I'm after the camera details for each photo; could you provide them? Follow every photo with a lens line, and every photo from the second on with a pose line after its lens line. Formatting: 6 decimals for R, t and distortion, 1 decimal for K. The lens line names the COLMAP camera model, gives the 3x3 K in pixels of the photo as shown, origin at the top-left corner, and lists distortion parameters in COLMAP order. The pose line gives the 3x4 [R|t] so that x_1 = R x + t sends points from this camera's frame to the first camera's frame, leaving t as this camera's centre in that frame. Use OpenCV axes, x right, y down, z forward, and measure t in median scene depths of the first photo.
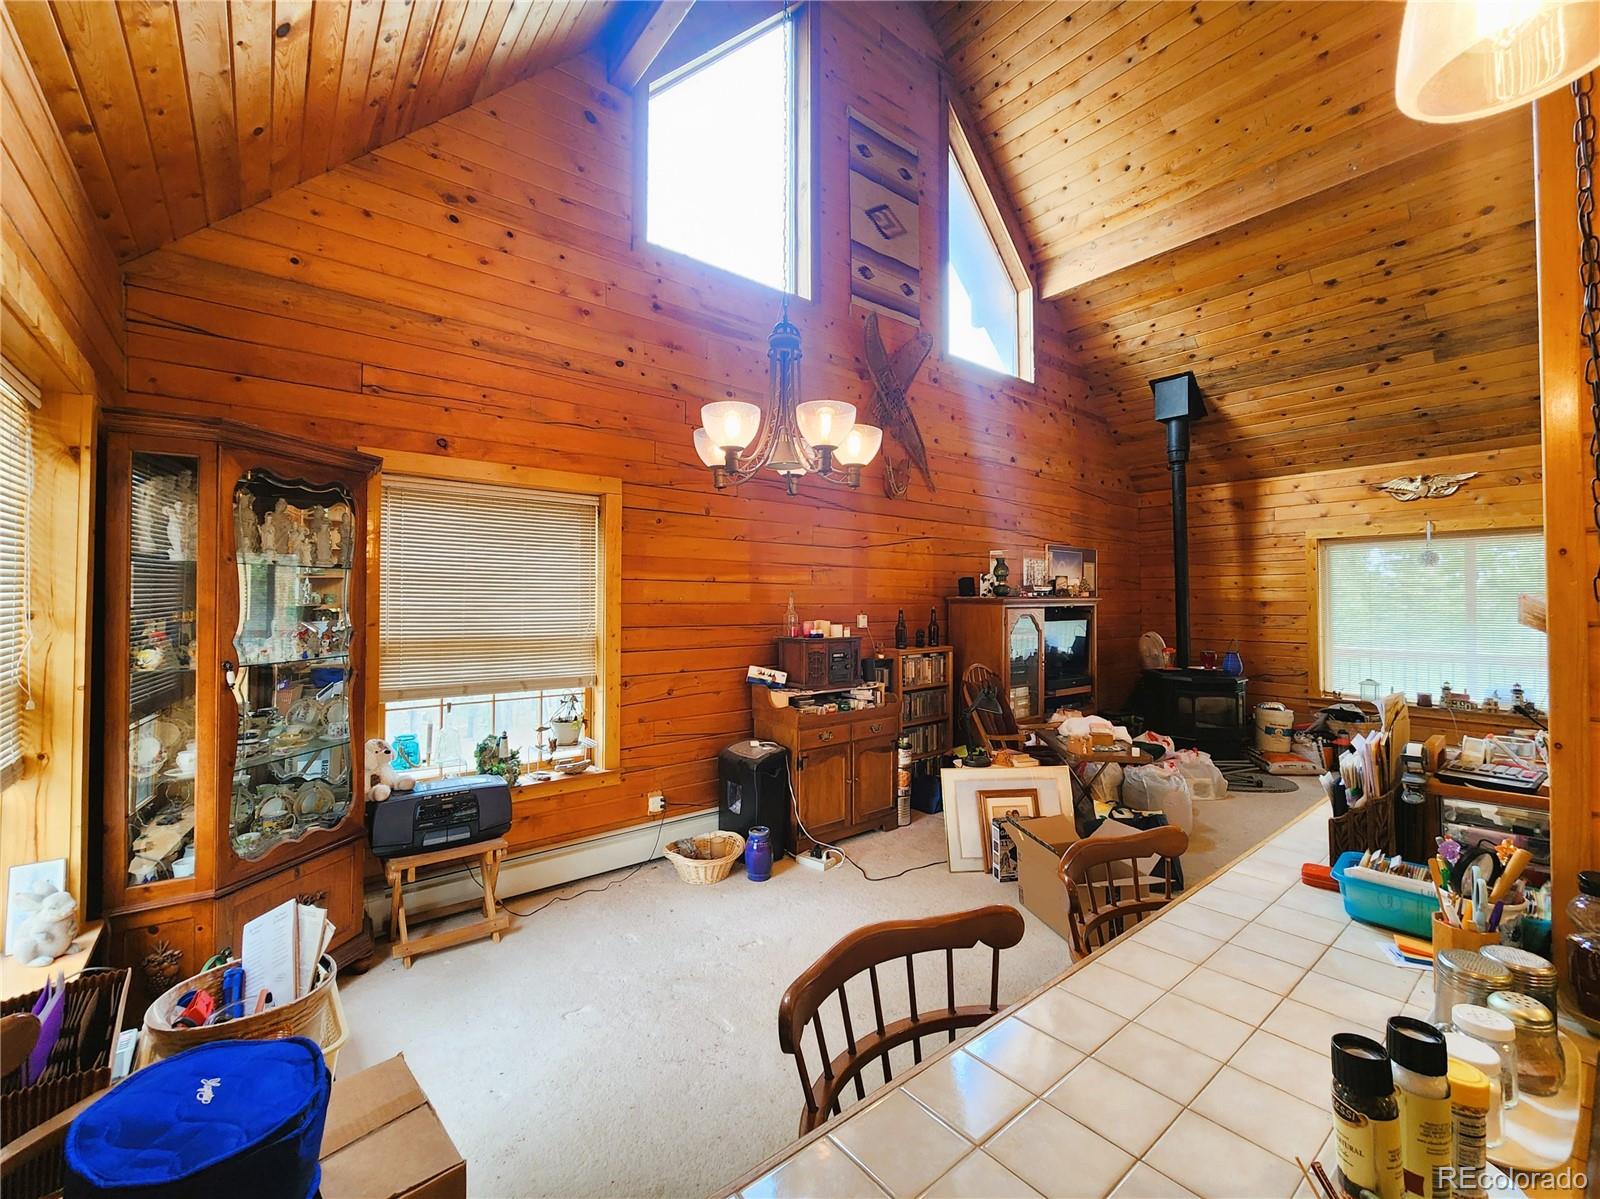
lens RADIAL K [[667.4, 0, 808.5], [0, 667.4, 587.4], [0, 0, 1]] dist [0.002415, -0.001523]
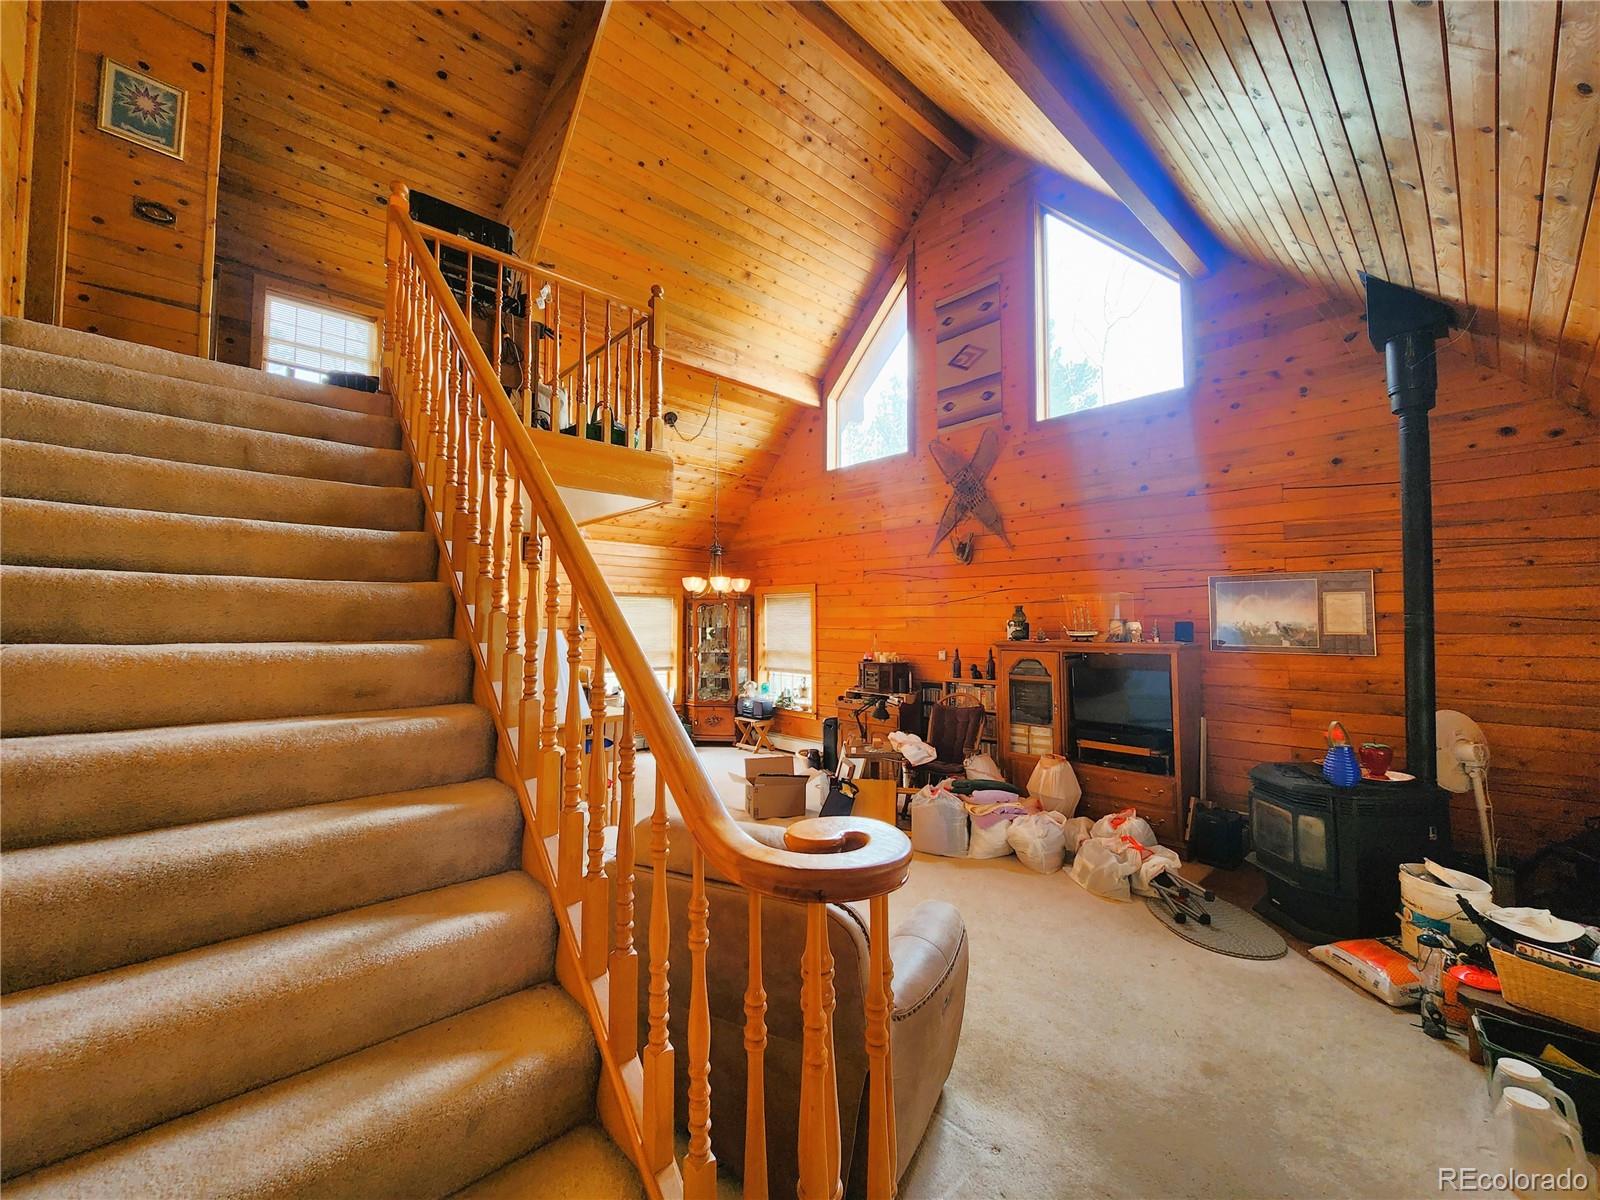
lens RADIAL K [[667.4, 0, 806.2], [0, 667.4, 592.4], [0, 0, 1]] dist [0.002415, -0.001523]
pose [[0.063719, -0.051717, -0.996627, 1.332147], [0.012728, 0.998617, -0.051007, -0.013422], [0.997887, -0.009435, 0.064289, 0.559014]]
